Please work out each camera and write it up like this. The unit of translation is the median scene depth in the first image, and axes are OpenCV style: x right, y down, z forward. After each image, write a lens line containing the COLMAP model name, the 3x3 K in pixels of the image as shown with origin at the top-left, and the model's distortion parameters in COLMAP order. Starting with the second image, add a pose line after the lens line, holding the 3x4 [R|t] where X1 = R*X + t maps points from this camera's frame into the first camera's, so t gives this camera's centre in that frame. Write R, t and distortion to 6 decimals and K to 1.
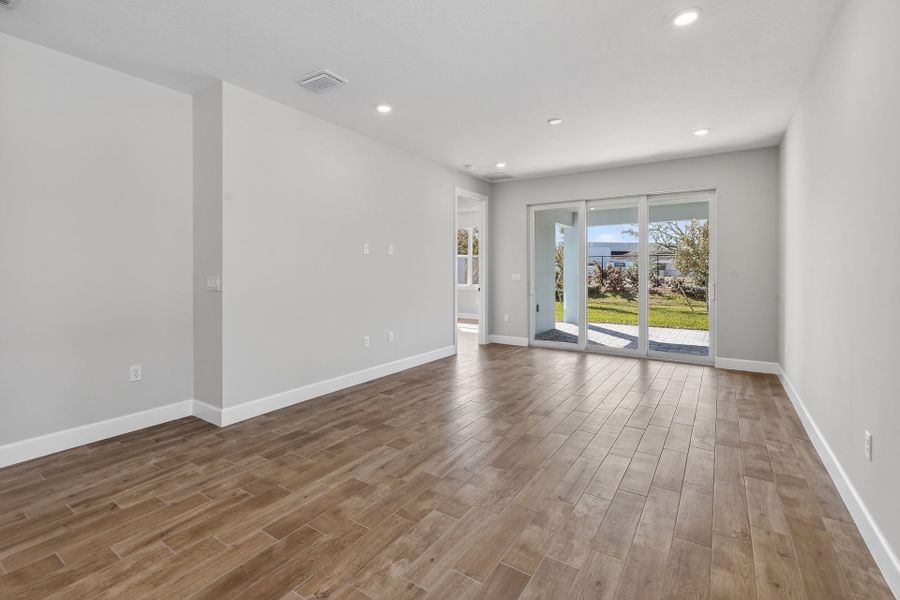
lens RADIAL K [[411.5, 0, 452.2], [0, 411.5, 273.4], [0, 0, 1]] dist [0.000745, -0.000041]
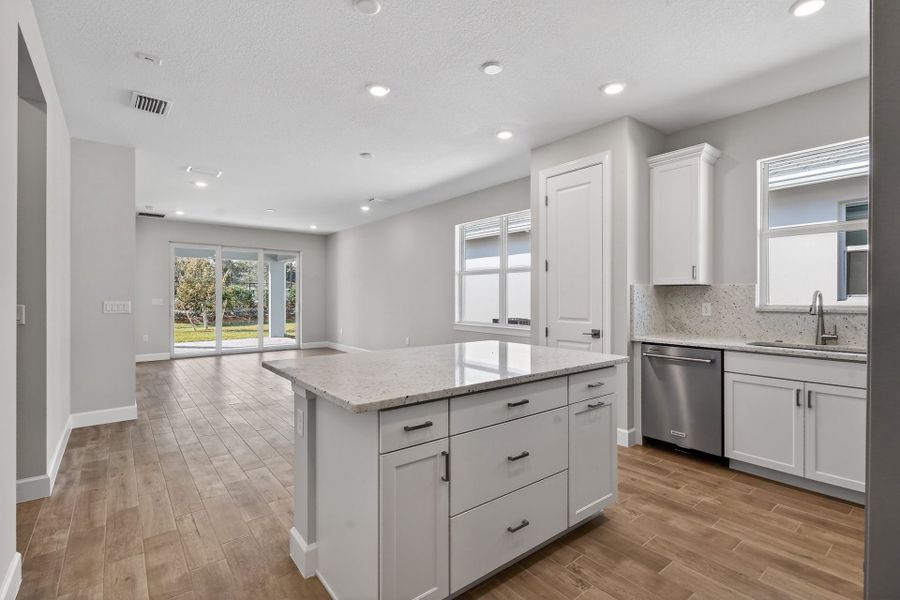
lens RADIAL K [[416.6, 0, 448.4], [0, 416.6, 295.7], [0, 0, 1]] dist [0.001941, -0.000273]
pose [[0.317345, -0.002687, 0.948306, -0.826951], [0.009689, 0.999953, -0.000409, 0.000017], [-0.948261, 0.009318, 0.317356, -0.188962]]
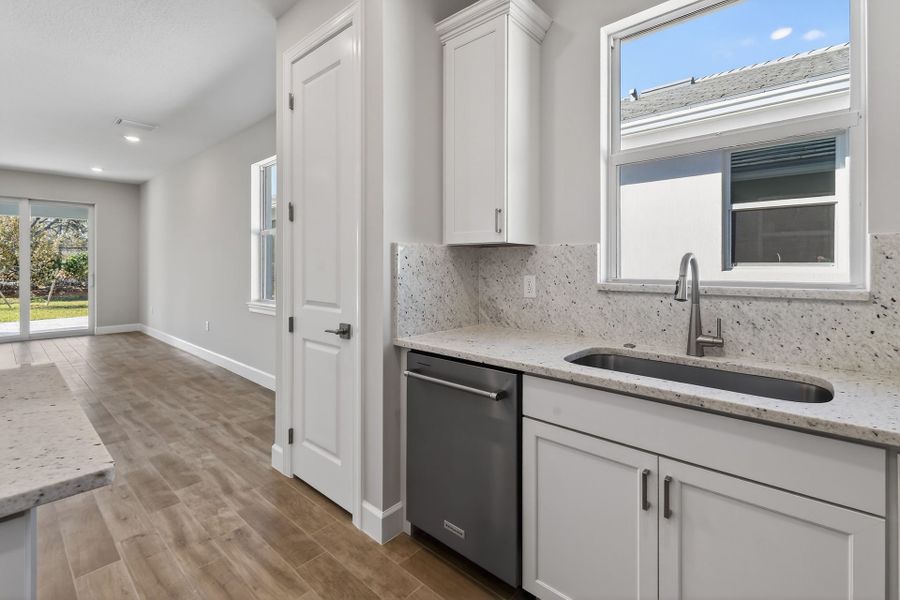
lens RADIAL K [[411.8, 0, 450.5], [0, 411.8, 264.2], [0, 0, 1]] dist [-0.000082, -0.000321]
pose [[0.155008, -0.001355, 0.987912, -0.482450], [0.008413, 0.999965, 0.000051, 0.003911], [-0.987877, 0.008303, 0.155013, -0.345423]]
